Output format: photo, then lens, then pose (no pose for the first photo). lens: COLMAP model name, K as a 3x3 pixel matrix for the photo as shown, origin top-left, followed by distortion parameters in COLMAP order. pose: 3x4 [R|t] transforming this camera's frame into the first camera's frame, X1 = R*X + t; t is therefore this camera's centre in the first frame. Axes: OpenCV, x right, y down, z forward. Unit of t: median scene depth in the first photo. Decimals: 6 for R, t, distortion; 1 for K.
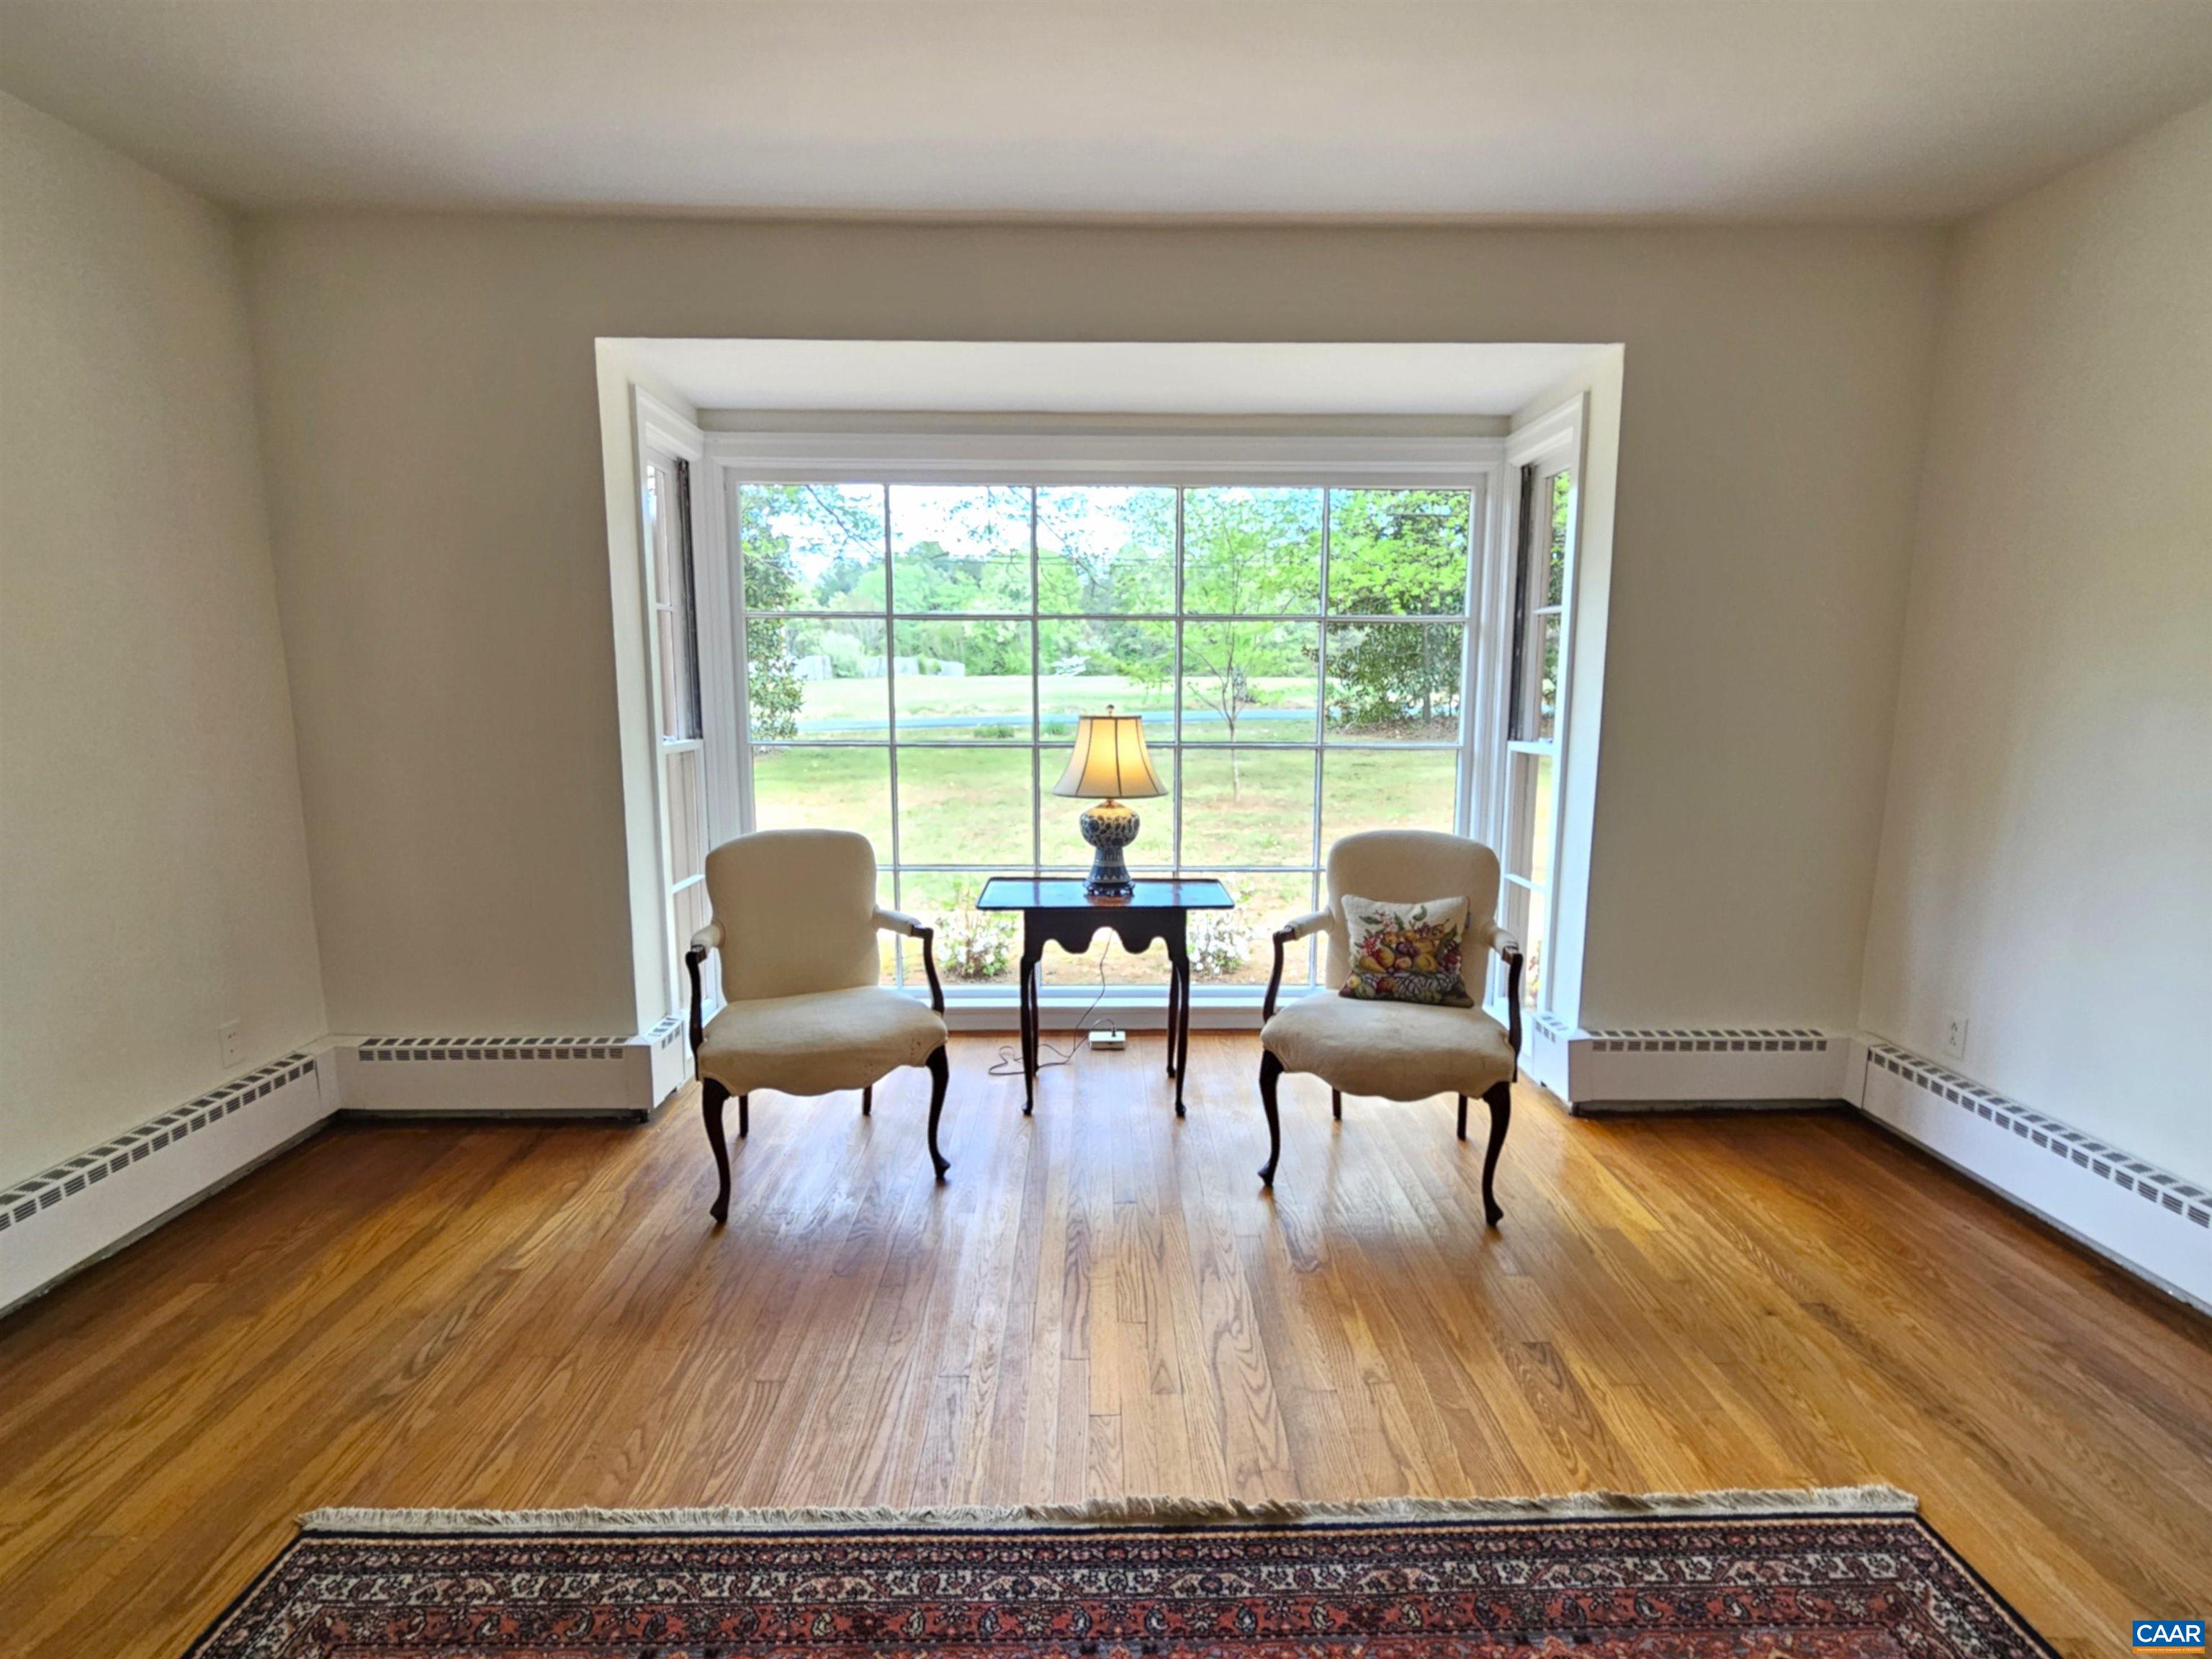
lens RADIAL K [[1061.3, 0, 1110.8], [0, 1061.3, 833.4], [0, 0, 1]] dist [-0.006089, 0.004867]
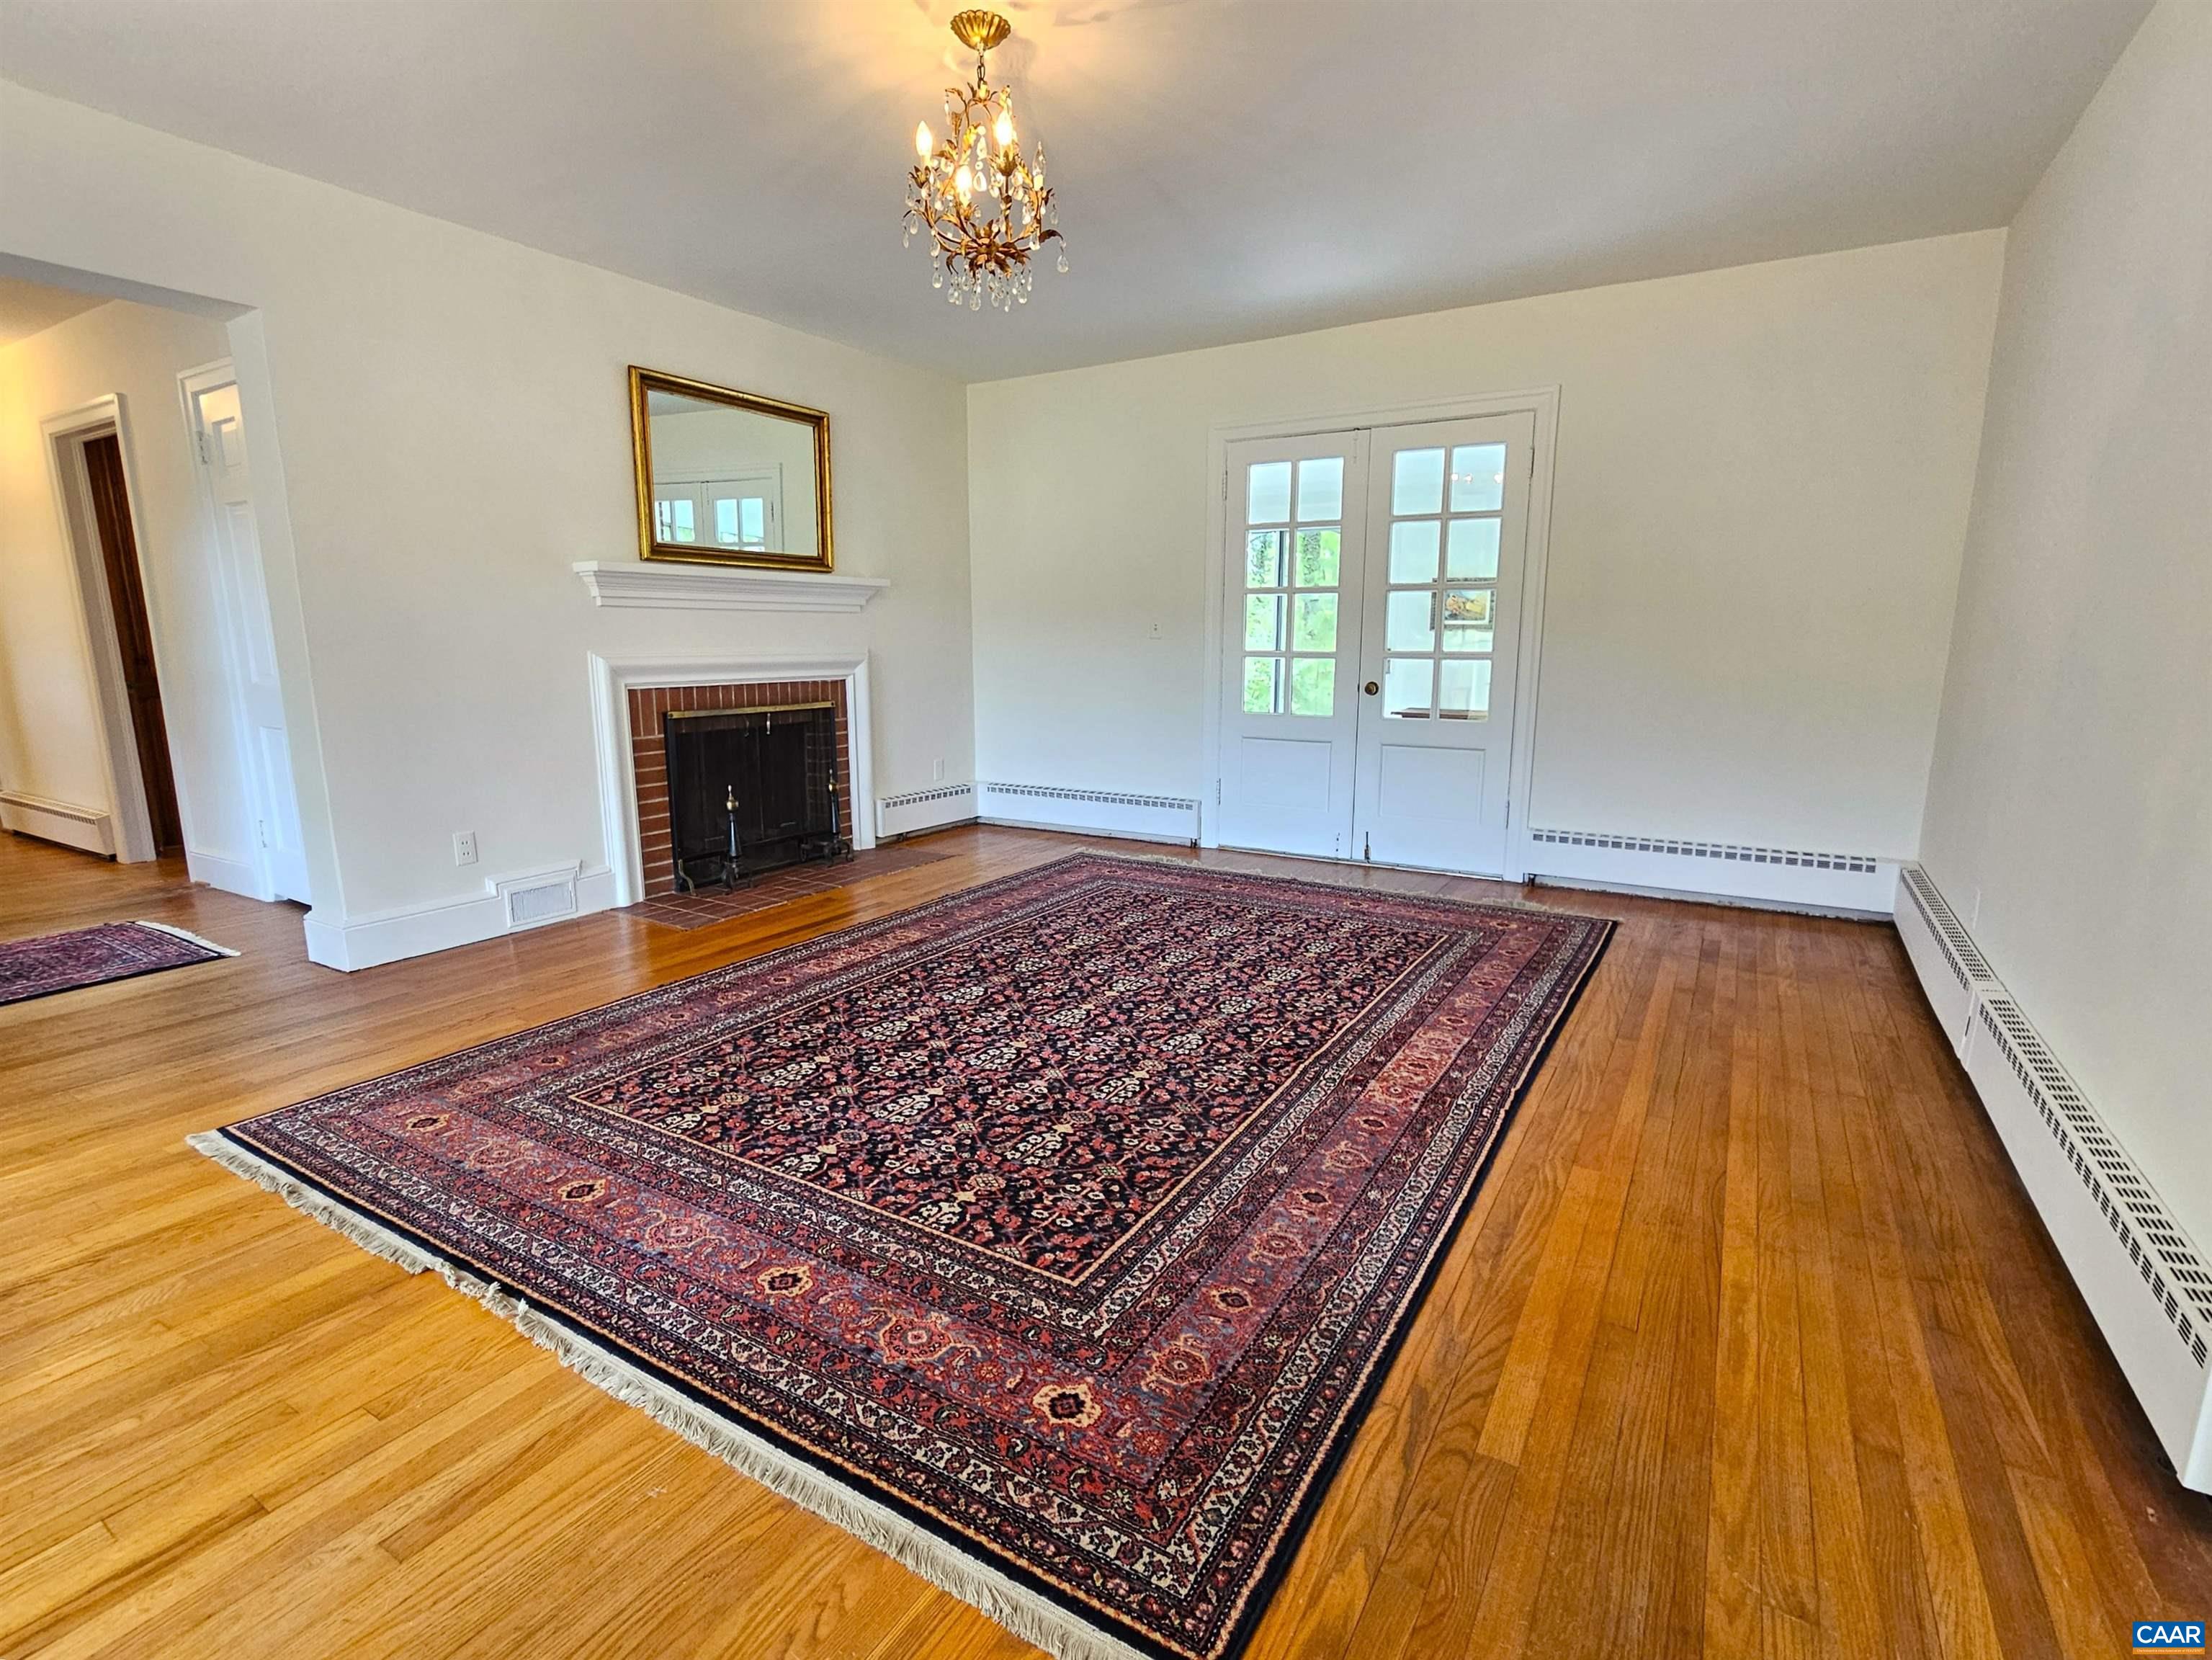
lens RADIAL K [[1061.4, 0, 1084.3], [0, 1061.4, 839.7], [0, 0, 1]] dist [-0.006089, 0.004867]
pose [[-0.837144, -0.103062, 0.537186, -0.555507], [0.079548, 0.948708, 0.305981, -0.049394], [-0.541167, 0.298883, -0.786007, 0.784840]]
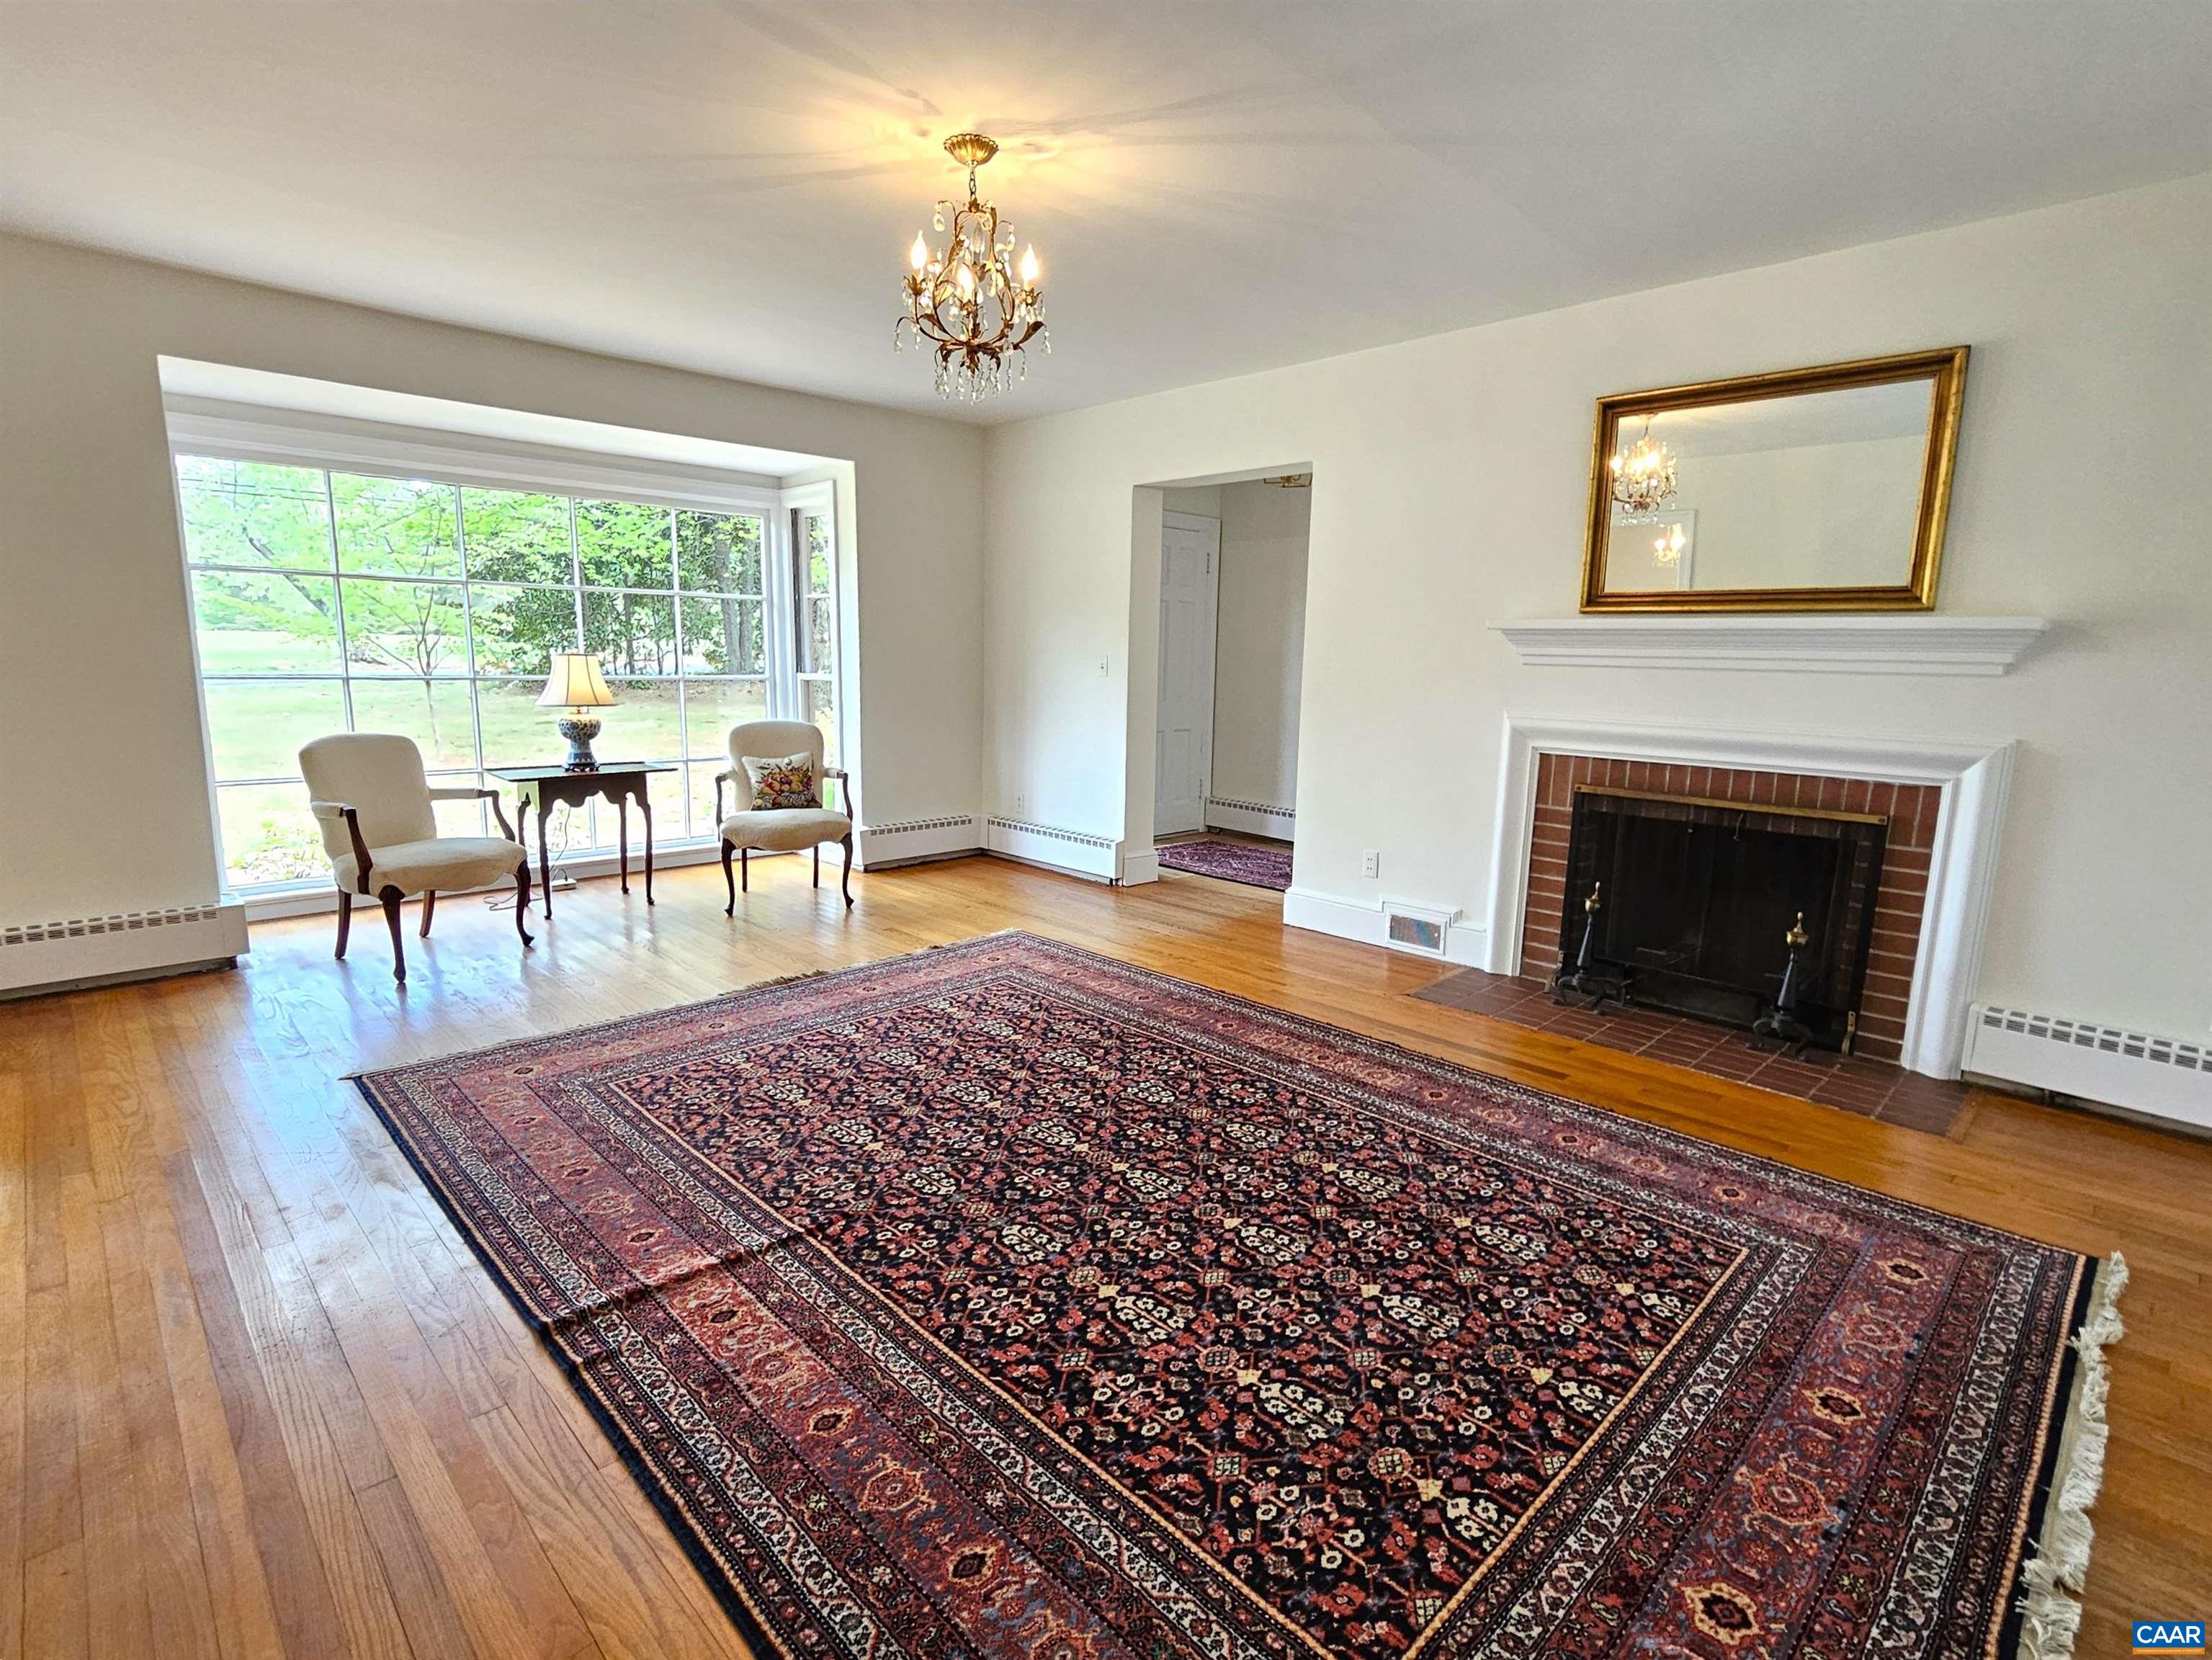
lens RADIAL K [[1061.4, 0, 1099.8], [0, 1061.4, 841.8], [0, 0, 1]] dist [-0.006089, 0.004867]
pose [[0.726059, -0.110488, 0.678698, -0.571391], [0.081827, 0.993876, 0.074260, 0.117857], [-0.682747, 0.001619, 0.730653, -0.704887]]
